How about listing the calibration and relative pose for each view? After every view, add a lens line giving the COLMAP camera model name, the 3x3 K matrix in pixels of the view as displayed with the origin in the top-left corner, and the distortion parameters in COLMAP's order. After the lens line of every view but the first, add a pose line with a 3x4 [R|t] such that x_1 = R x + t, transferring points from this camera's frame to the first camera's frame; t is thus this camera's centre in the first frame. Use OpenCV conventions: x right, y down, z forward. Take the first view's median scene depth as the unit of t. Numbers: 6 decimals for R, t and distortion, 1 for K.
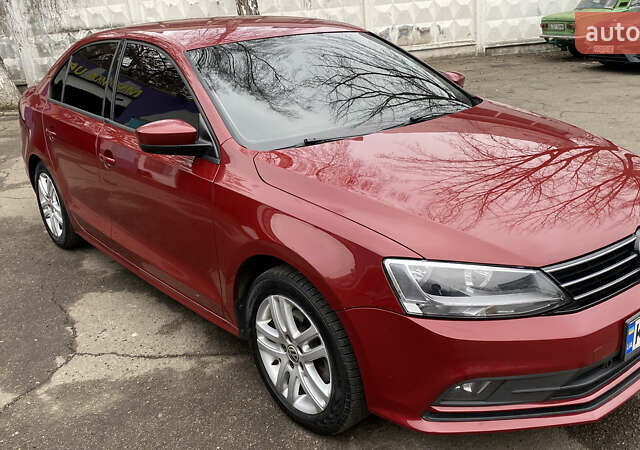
lens RADIAL K [[639.9, 0, 320.0], [0, 639.9, 225.0], [0, 0, 1]] dist [-0.082071, -0.005016]
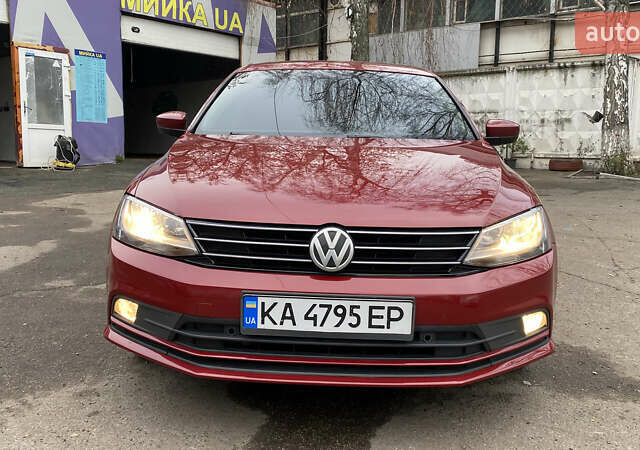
lens RADIAL K [[626.8, 0, 320.0], [0, 626.8, 225.0], [0, 0, 1]] dist [0.007088, -0.006064]
pose [[0.749322, 0.171409, -0.639637, 0.192266], [-0.269594, 0.961211, -0.058240, 0.012152], [0.604844, 0.216082, 0.766467, 0.043123]]
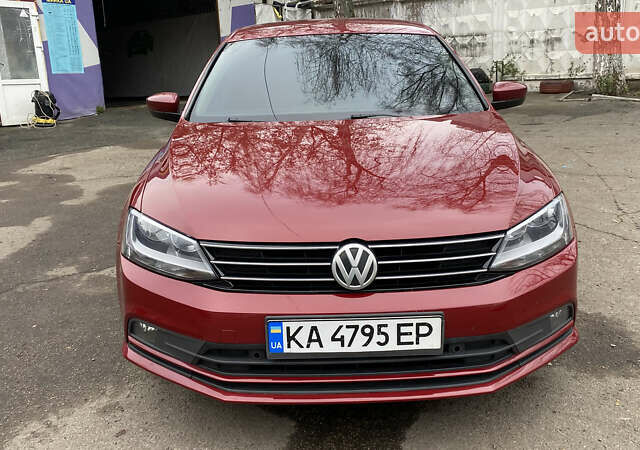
lens RADIAL K [[626.8, 0, 320.0], [0, 626.8, 225.0], [0, 0, 1]] dist [0.007088, -0.006064]
pose [[0.772991, 0.197097, -0.603024, 0.177425], [-0.207269, 0.976816, 0.053580, -0.009046], [0.599604, 0.083571, 0.795922, 0.039933]]
